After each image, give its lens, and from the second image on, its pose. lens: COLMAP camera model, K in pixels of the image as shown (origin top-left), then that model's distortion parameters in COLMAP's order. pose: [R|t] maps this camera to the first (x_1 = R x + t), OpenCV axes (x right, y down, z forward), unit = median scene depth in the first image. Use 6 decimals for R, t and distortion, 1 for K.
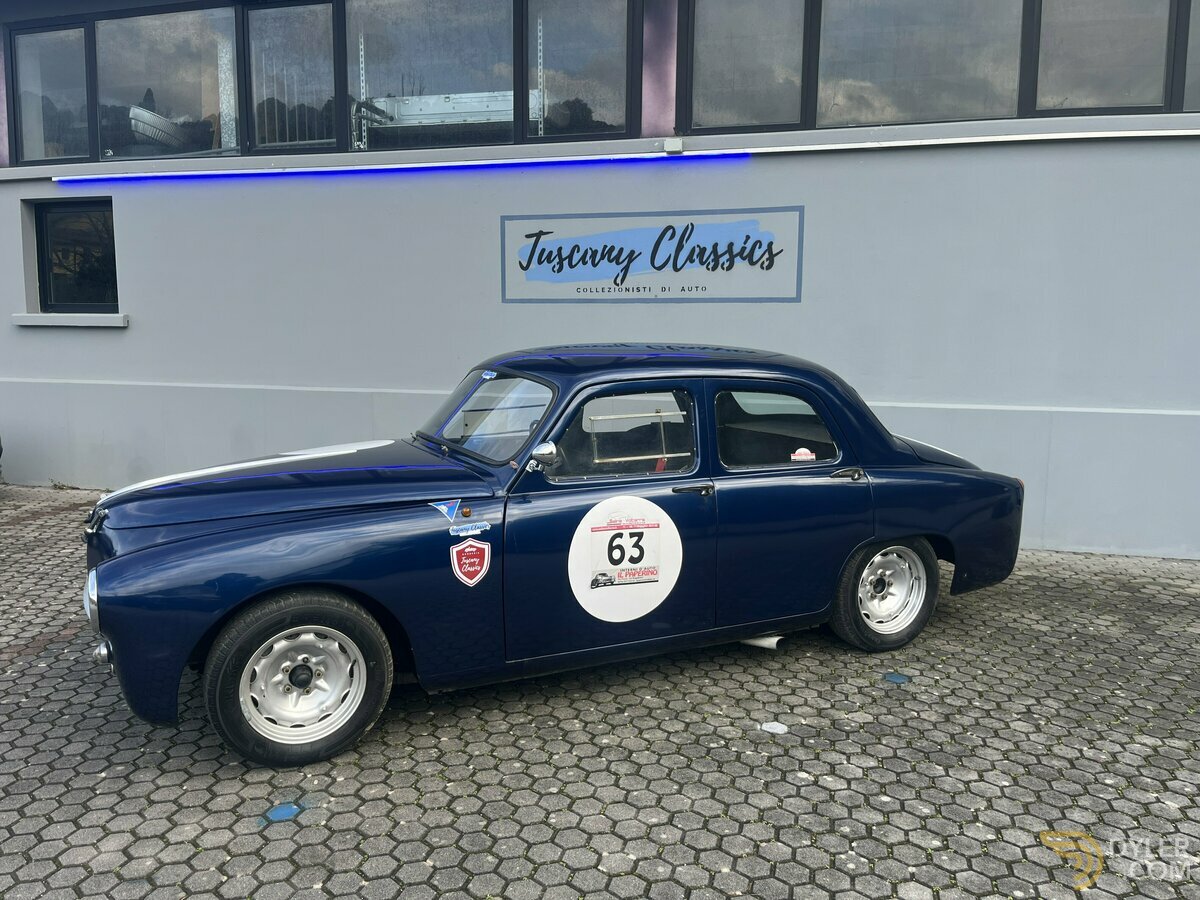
lens RADIAL K [[908.2, 0, 588.0], [0, 908.2, 454.6], [0, 0, 1]] dist [0.054787, -0.073893]
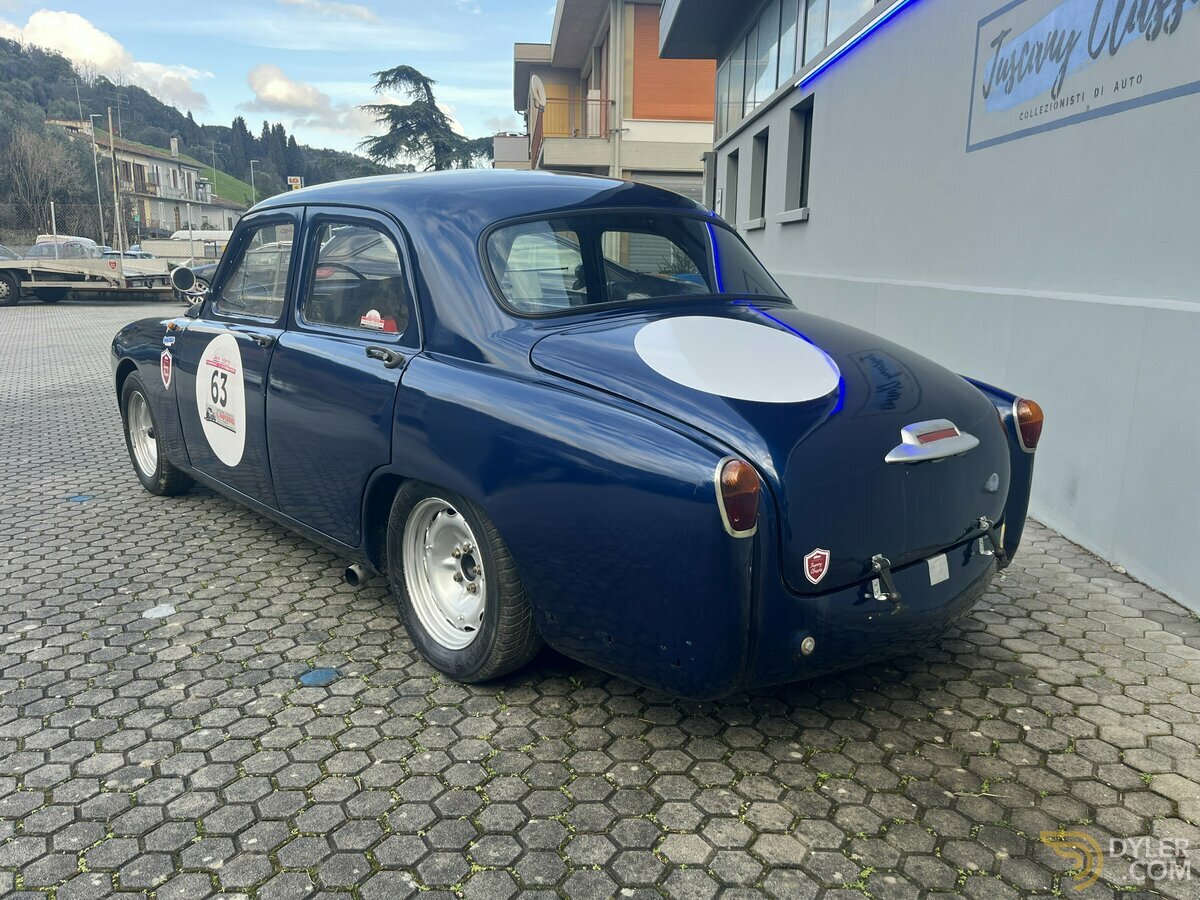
lens RADIAL K [[908.2, 0, 594.7], [0, 908.2, 453.7], [0, 0, 1]] dist [0.054787, -0.073893]
pose [[0.274720, 0.200988, -0.940283, 0.964555], [-0.135838, 0.976214, 0.168981, -0.041171], [0.951881, 0.081304, 0.295488, 0.989550]]
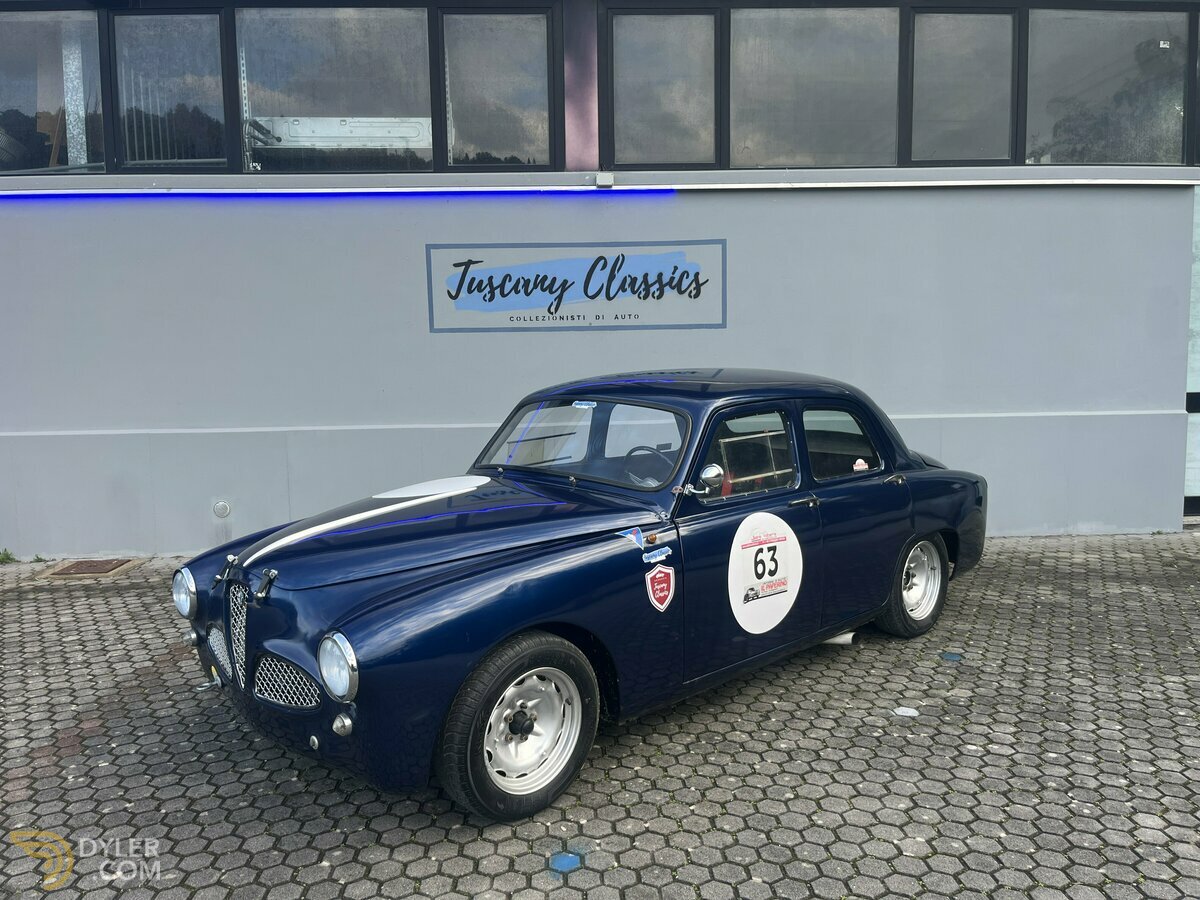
lens RADIAL K [[908.2, 0, 589.9], [0, 908.2, 453.8], [0, 0, 1]] dist [0.054787, -0.073893]
pose [[0.953342, -0.056370, 0.296584, -0.415178], [0.064756, 0.997729, -0.018522, -0.014726], [-0.294866, 0.036863, 0.954827, 0.039783]]
